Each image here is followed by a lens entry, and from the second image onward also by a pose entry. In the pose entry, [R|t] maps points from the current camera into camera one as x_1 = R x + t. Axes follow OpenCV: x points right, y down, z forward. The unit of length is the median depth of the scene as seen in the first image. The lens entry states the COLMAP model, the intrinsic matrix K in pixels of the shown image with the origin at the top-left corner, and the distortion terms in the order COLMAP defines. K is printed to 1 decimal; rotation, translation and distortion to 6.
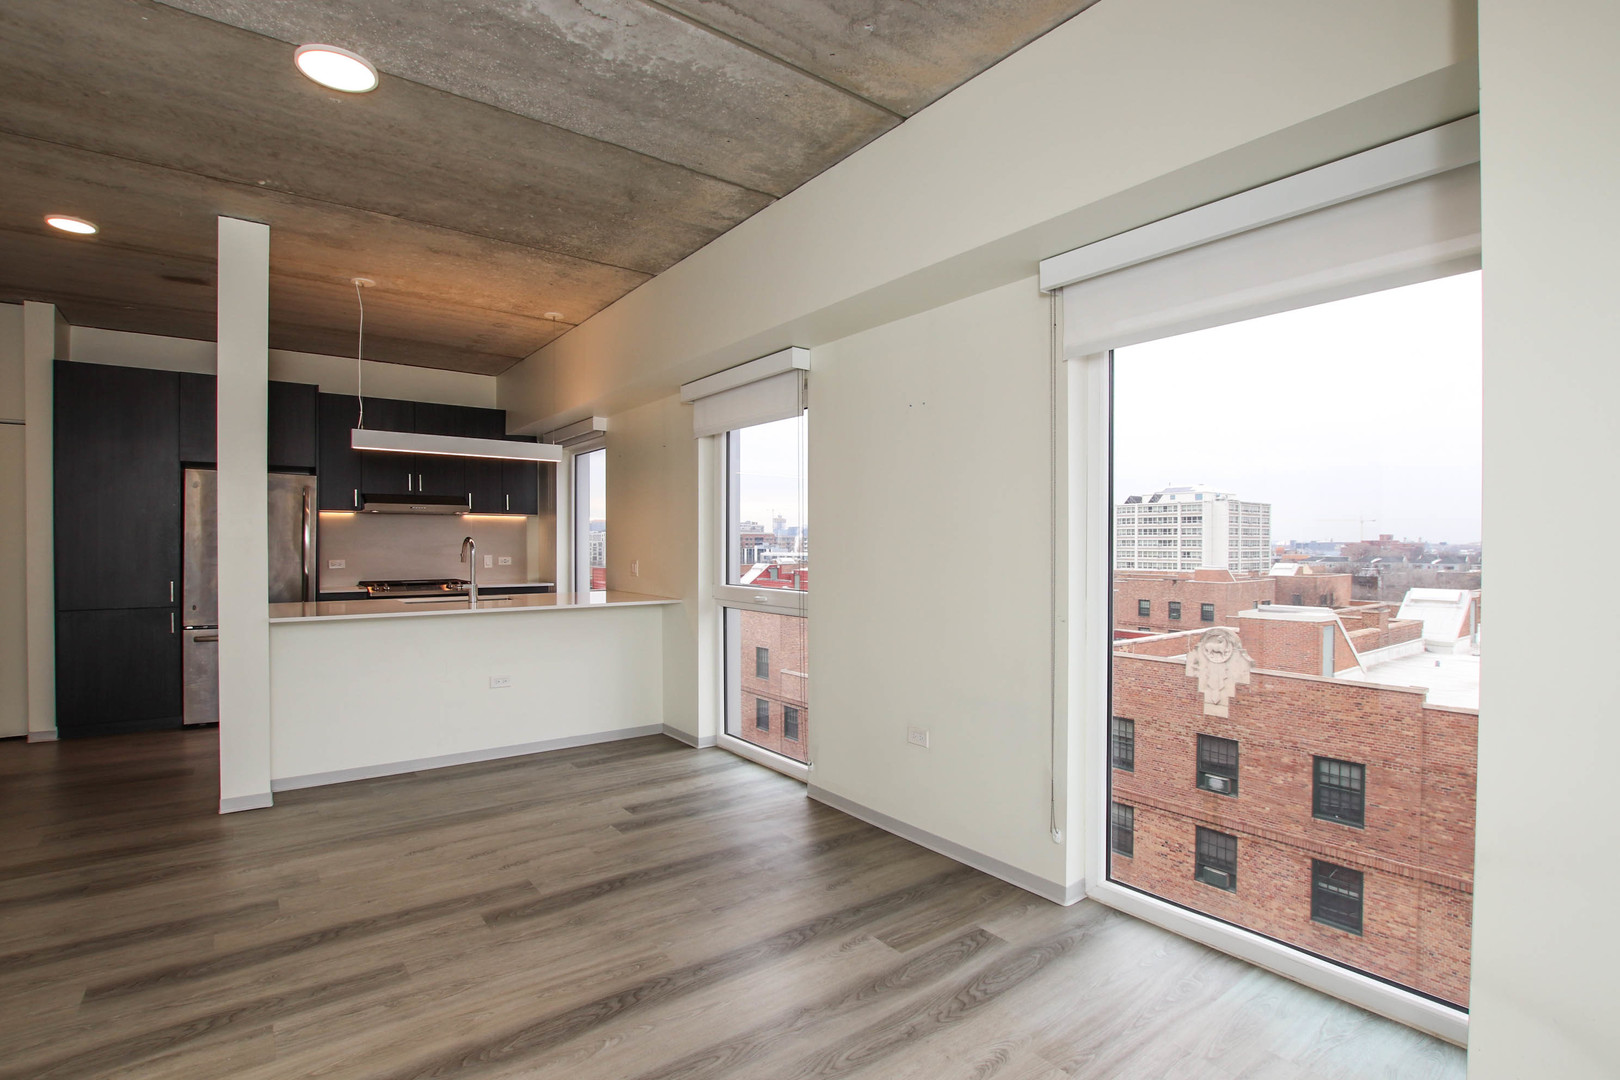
lens RADIAL K [[758.9, 0, 801.7], [0, 758.9, 547.5], [0, 0, 1]] dist [-0.024751, 0.000486]
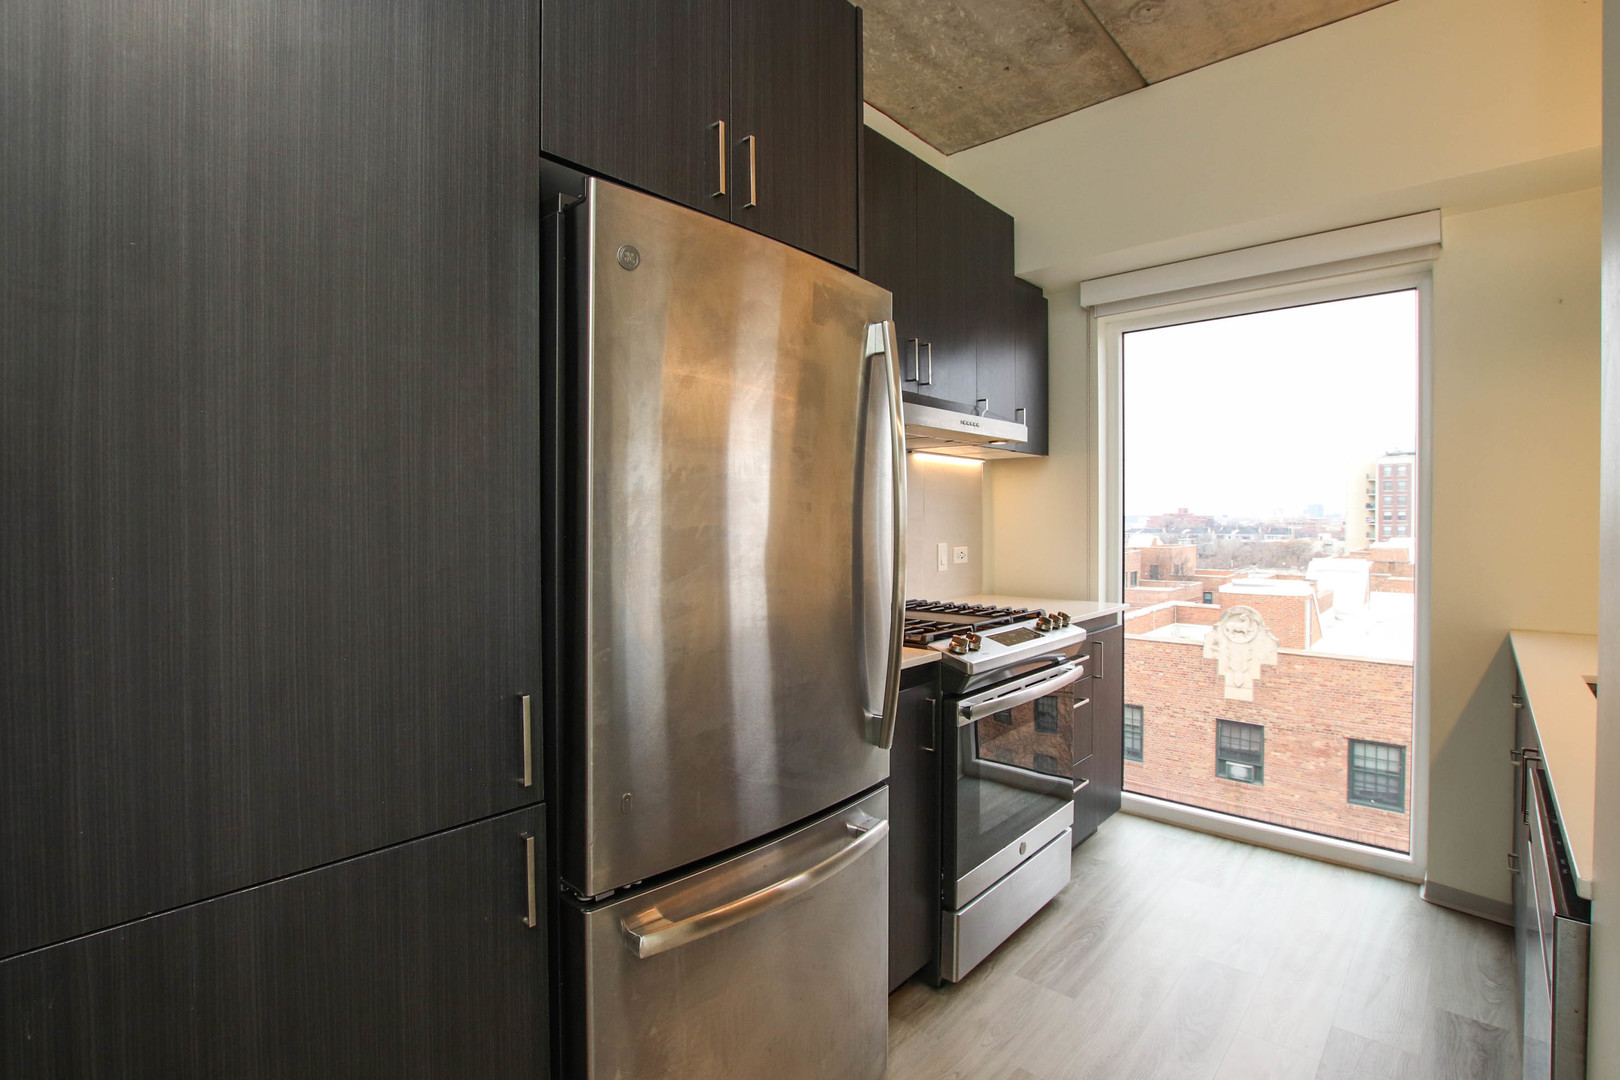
lens RADIAL K [[787.7, 0, 810.0], [0, 787.7, 540.0], [0, 0, 1]] dist [-0.010469, -0.000290]
pose [[0.981889, -0.011675, 0.189097, -0.611435], [0.007654, 0.999729, 0.021984, -0.002930], [-0.189303, -0.020139, 0.981712, 0.567307]]
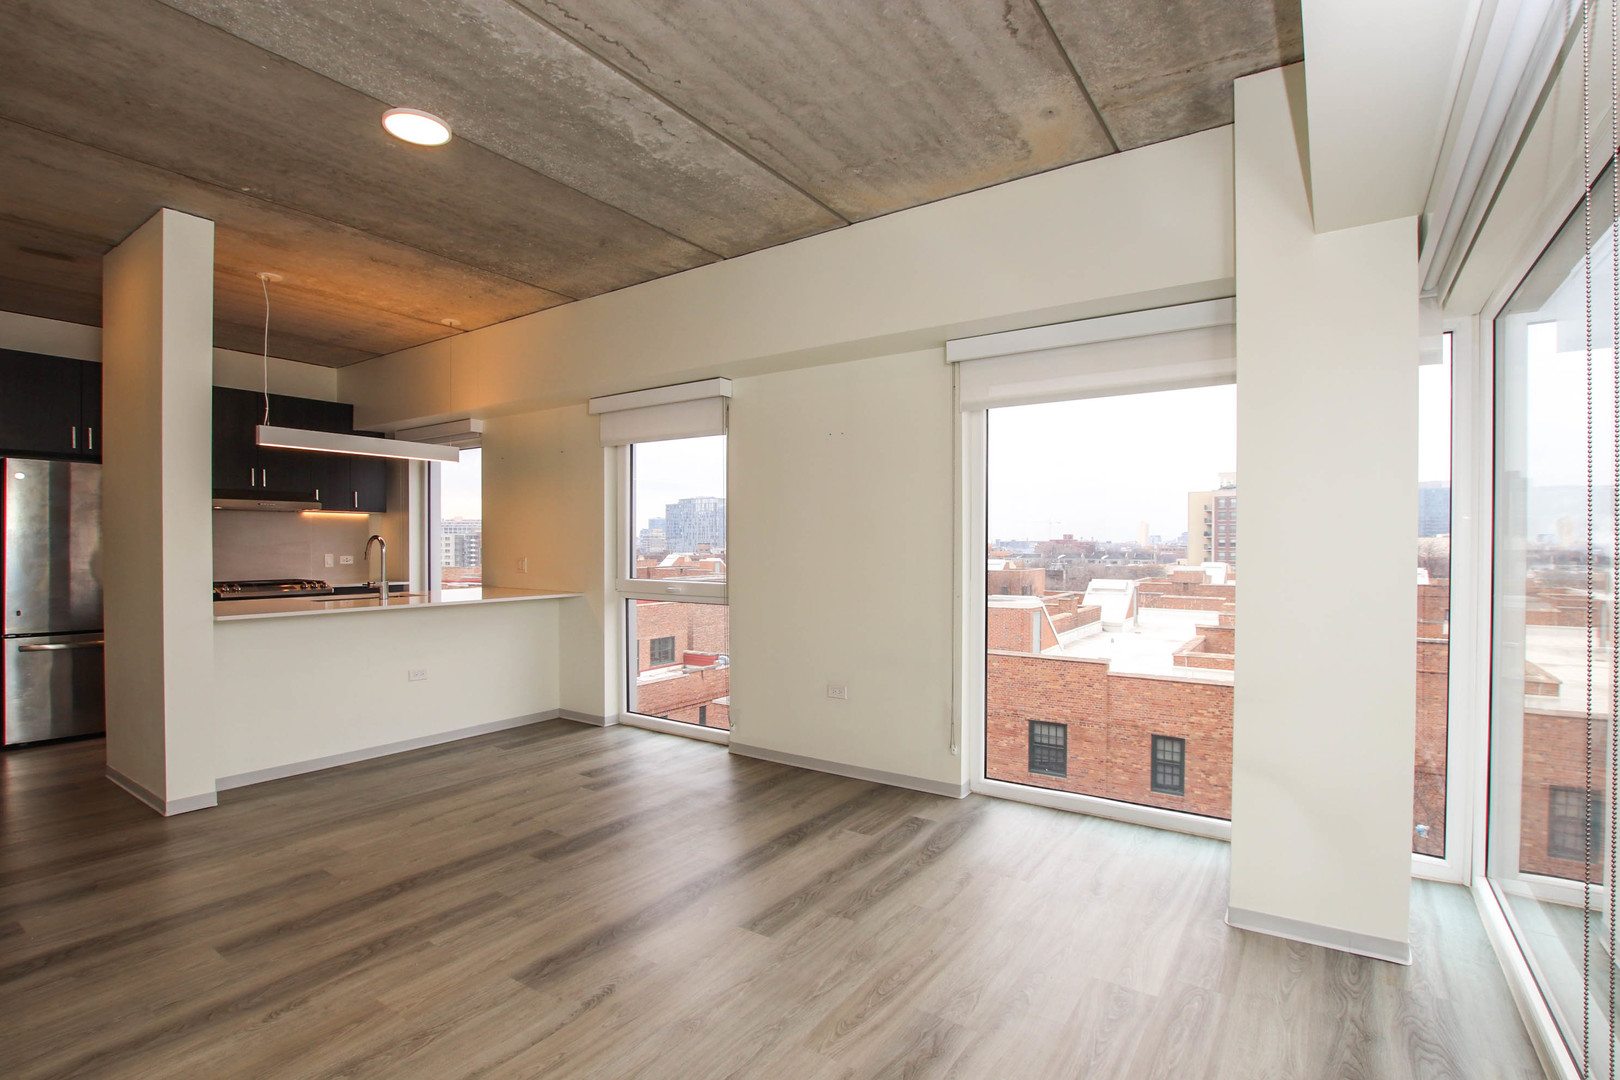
lens RADIAL K [[760.5, 0, 797.8], [0, 760.5, 547.5], [0, 0, 1]] dist [-0.023471, 0.000269]
pose [[0.949542, -0.001821, 0.313635, -0.155379], [0.001241, 0.999997, 0.002049, 0.000846], [-0.313638, -0.001556, 0.949541, -0.102153]]
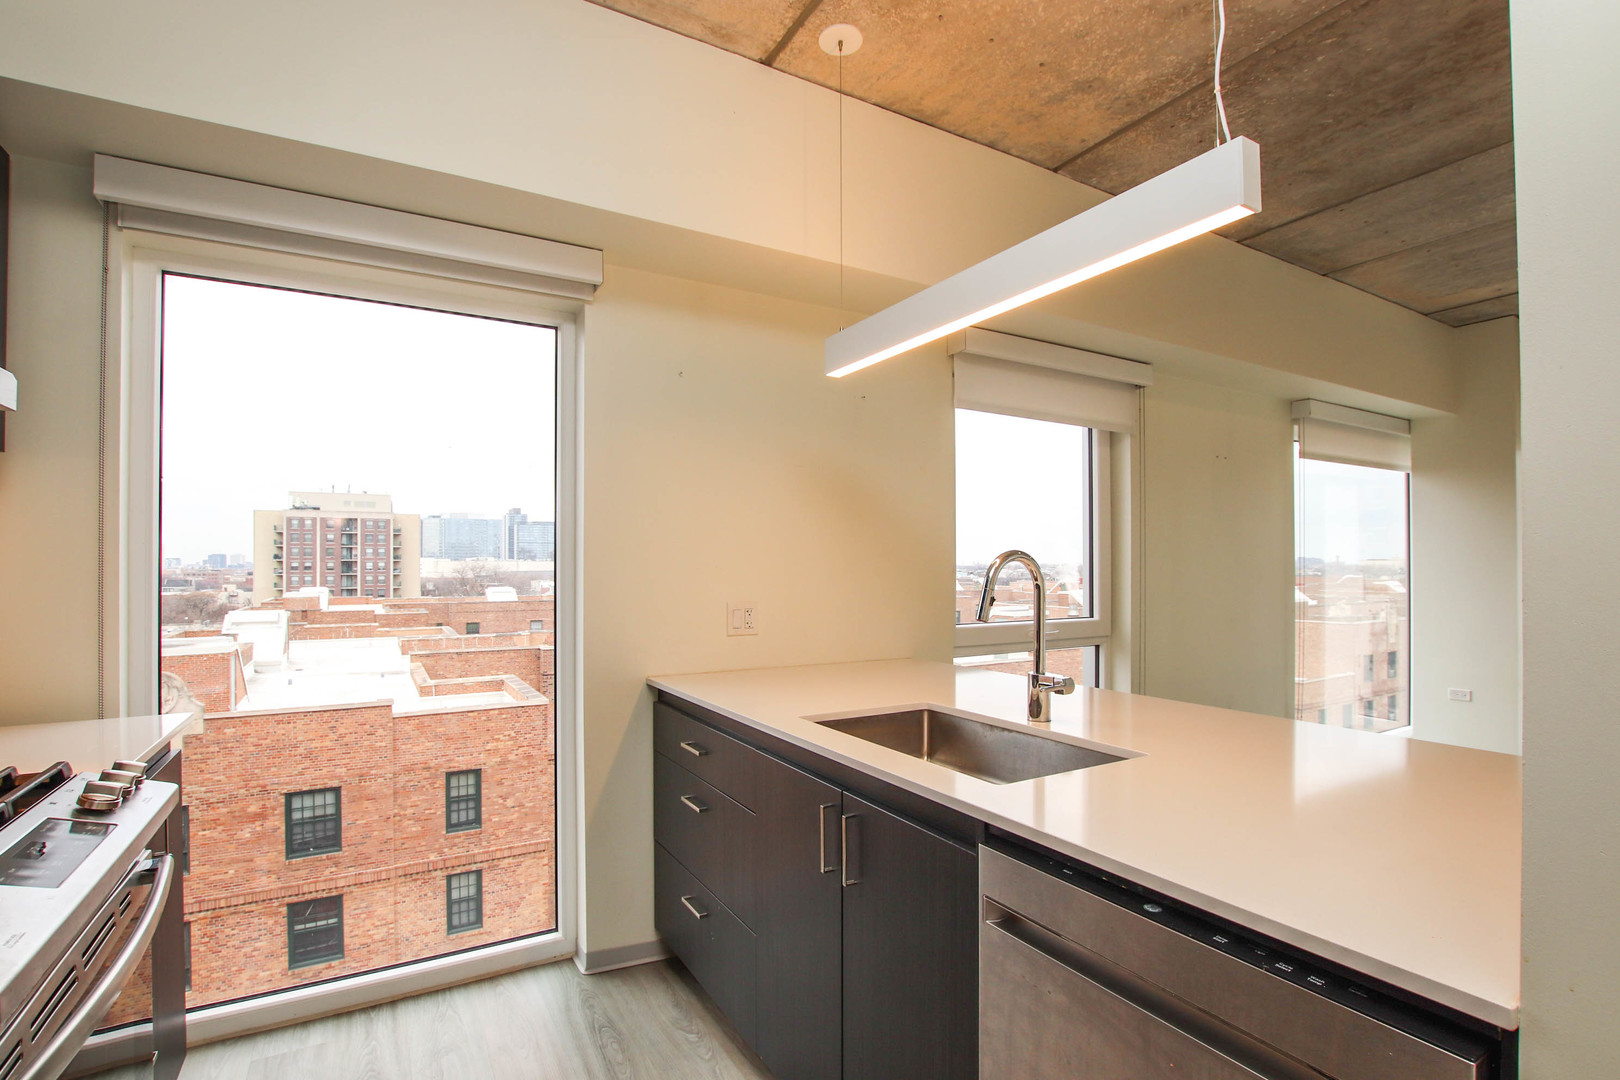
lens RADIAL K [[756.0, 0, 849.6], [0, 756.0, 559.2], [0, 0, 1]] dist [-0.028557, -0.000292]
pose [[0.102783, 0.006812, 0.994680, -0.577087], [0.007157, 0.999946, -0.007588, -0.005122], [-0.994678, 0.007899, 0.102729, 0.734617]]
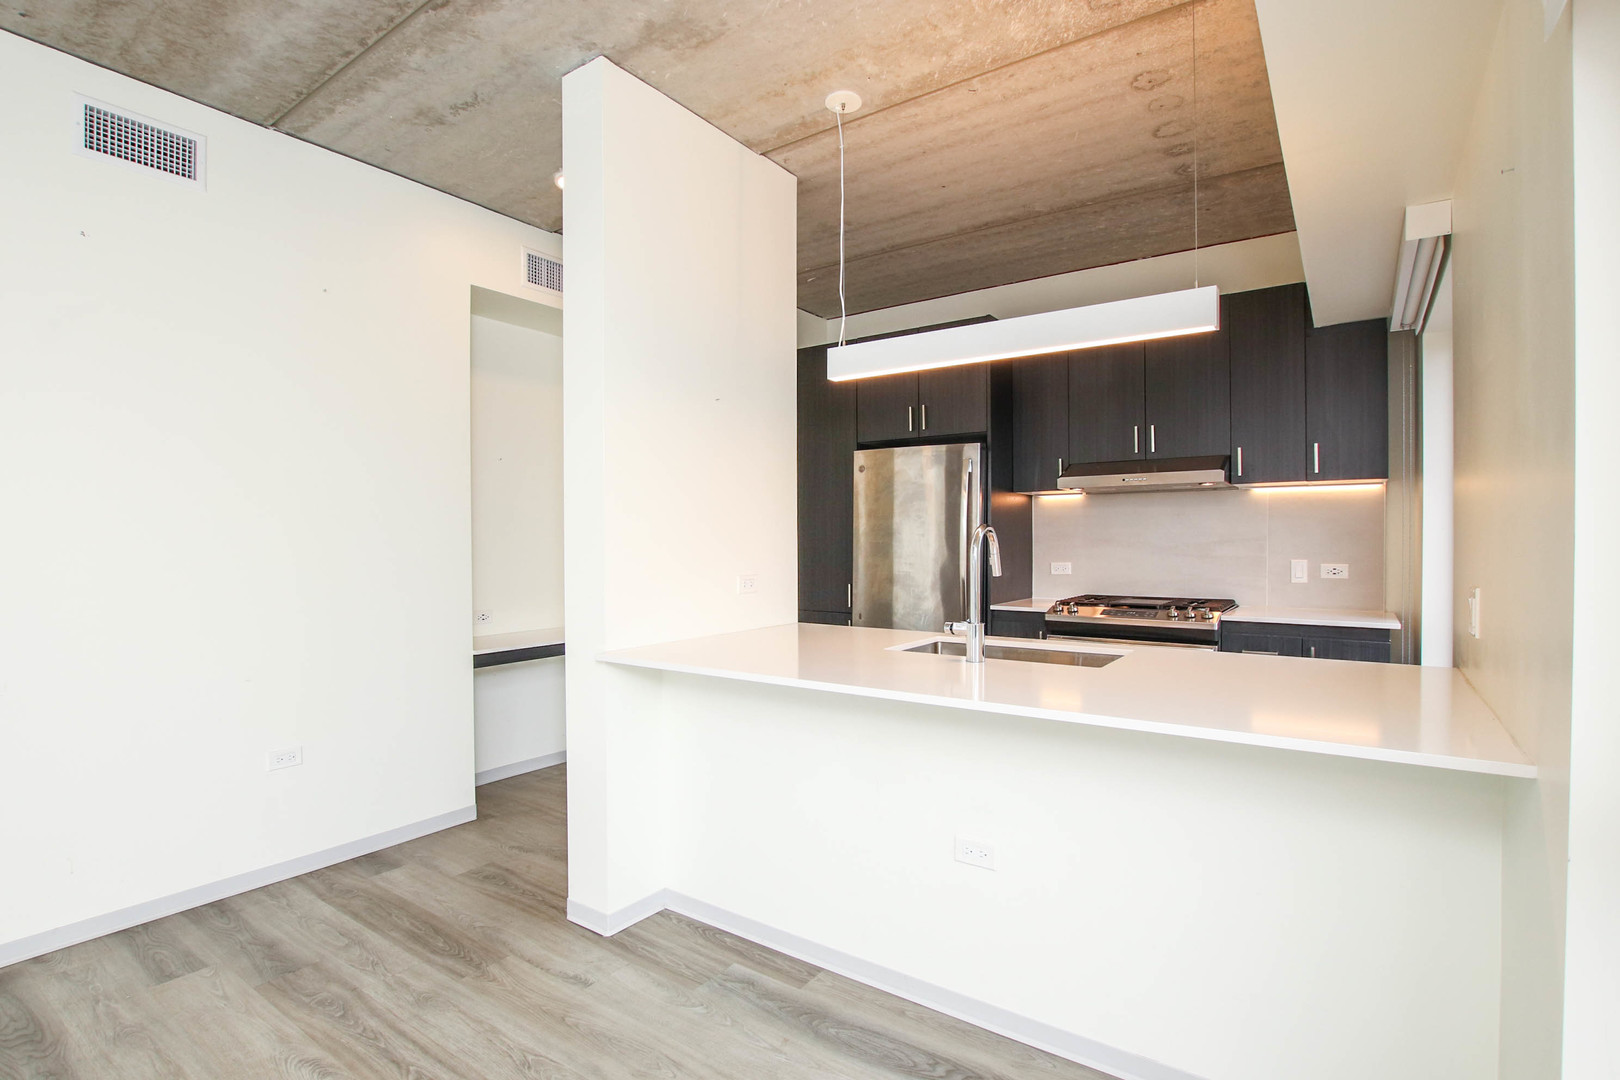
lens RADIAL K [[772.6, 0, 834.8], [0, 772.6, 548.2], [0, 0, 1]] dist [-0.023761, 0.000536]
pose [[0.325543, 0.004160, -0.945518, -0.003544], [-0.001188, 0.999991, 0.003991, 0.000376], [0.945527, -0.000176, 0.325545, 0.527660]]
